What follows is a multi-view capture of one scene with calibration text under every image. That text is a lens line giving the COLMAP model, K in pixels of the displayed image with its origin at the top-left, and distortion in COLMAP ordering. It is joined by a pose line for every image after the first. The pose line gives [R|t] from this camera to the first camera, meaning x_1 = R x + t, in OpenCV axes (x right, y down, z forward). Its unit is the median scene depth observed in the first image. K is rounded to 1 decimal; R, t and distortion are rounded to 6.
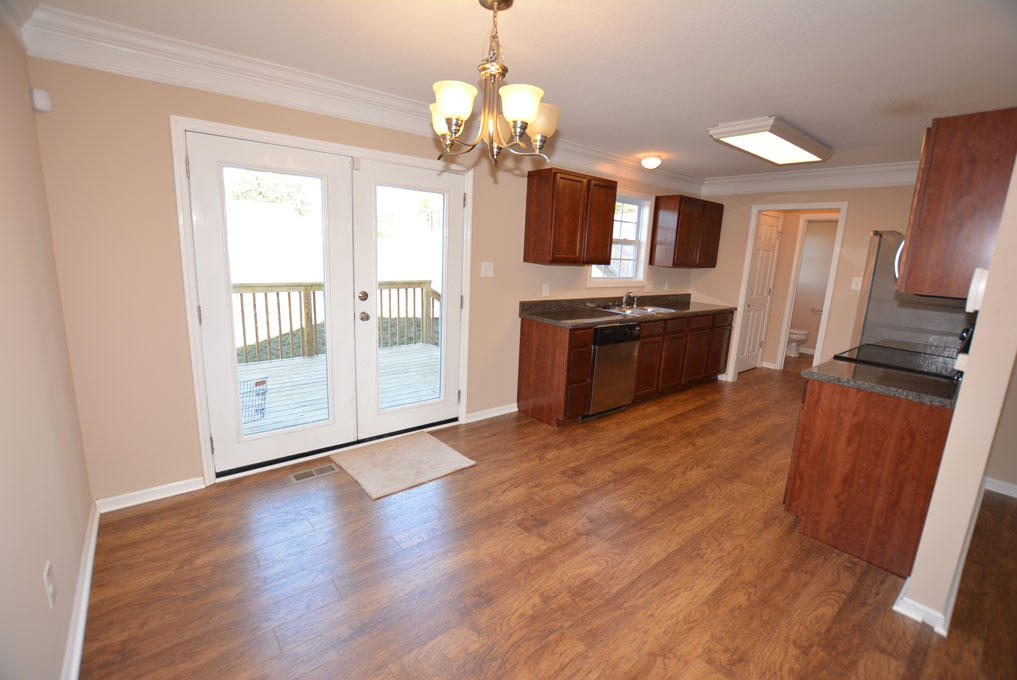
lens RADIAL K [[448.7, 0, 505.4], [0, 448.7, 341.4], [0, 0, 1]] dist [-0.035915, 0.006122]
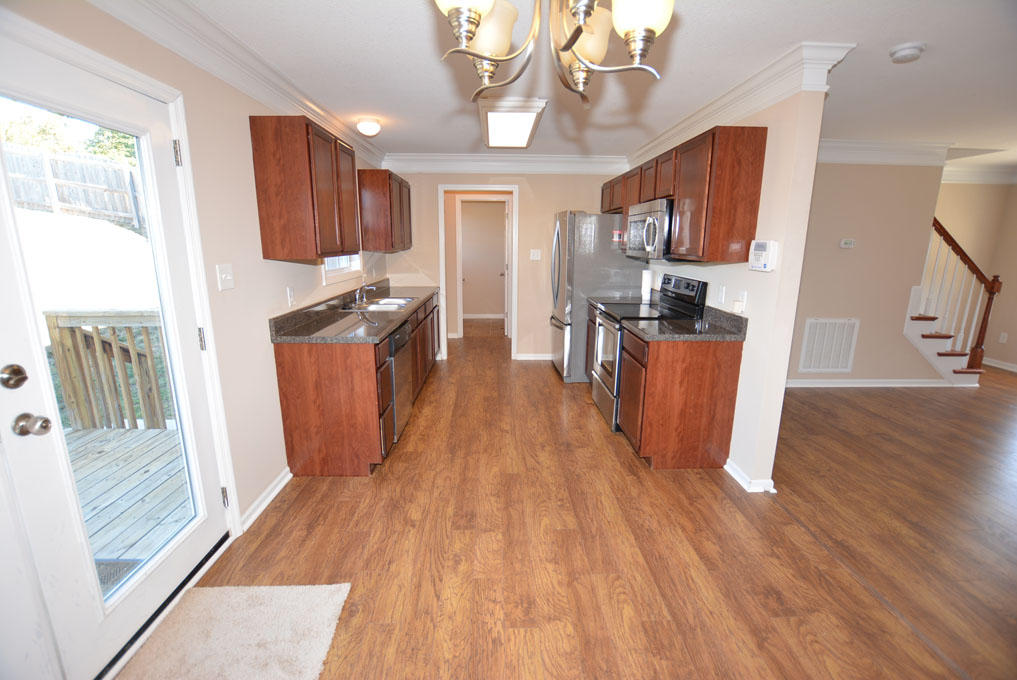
lens RADIAL K [[448.7, 0, 506.2], [0, 448.7, 342.8], [0, 0, 1]] dist [-0.035915, 0.006122]
pose [[0.610321, -0.214646, 0.762519, -0.301217], [0.178725, 0.975081, 0.131429, -0.091799], [-0.771729, 0.056068, 0.633475, 0.376151]]
